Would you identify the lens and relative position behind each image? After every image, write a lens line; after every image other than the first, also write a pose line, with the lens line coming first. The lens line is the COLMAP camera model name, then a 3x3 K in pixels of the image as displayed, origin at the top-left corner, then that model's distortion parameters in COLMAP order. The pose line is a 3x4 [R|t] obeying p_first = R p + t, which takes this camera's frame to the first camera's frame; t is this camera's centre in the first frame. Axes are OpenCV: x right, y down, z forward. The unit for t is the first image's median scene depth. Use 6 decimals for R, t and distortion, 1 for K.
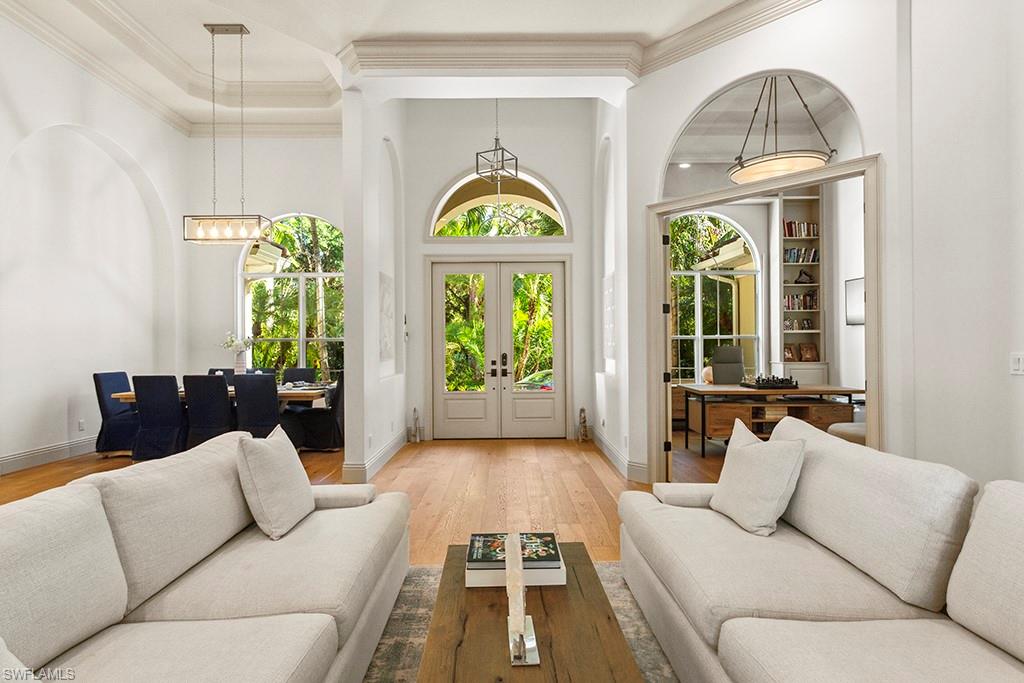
lens RADIAL K [[494.7, 0, 512.7], [0, 494.7, 338.9], [0, 0, 1]] dist [0.002063, 0.003738]
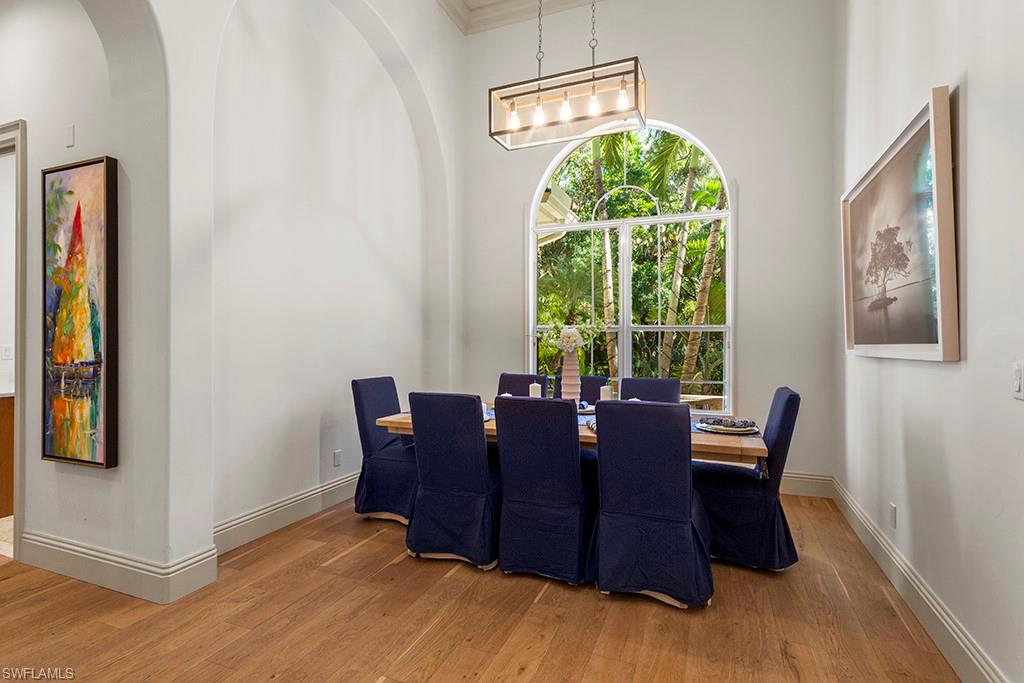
lens RADIAL K [[494.7, 0, 509.9], [0, 494.7, 336.4], [0, 0, 1]] dist [0.002063, 0.003738]
pose [[0.922239, 0.005068, -0.386586, -0.425909], [-0.004917, 0.999987, 0.001378, 0.012808], [0.386588, 0.000630, 0.922252, 0.508580]]
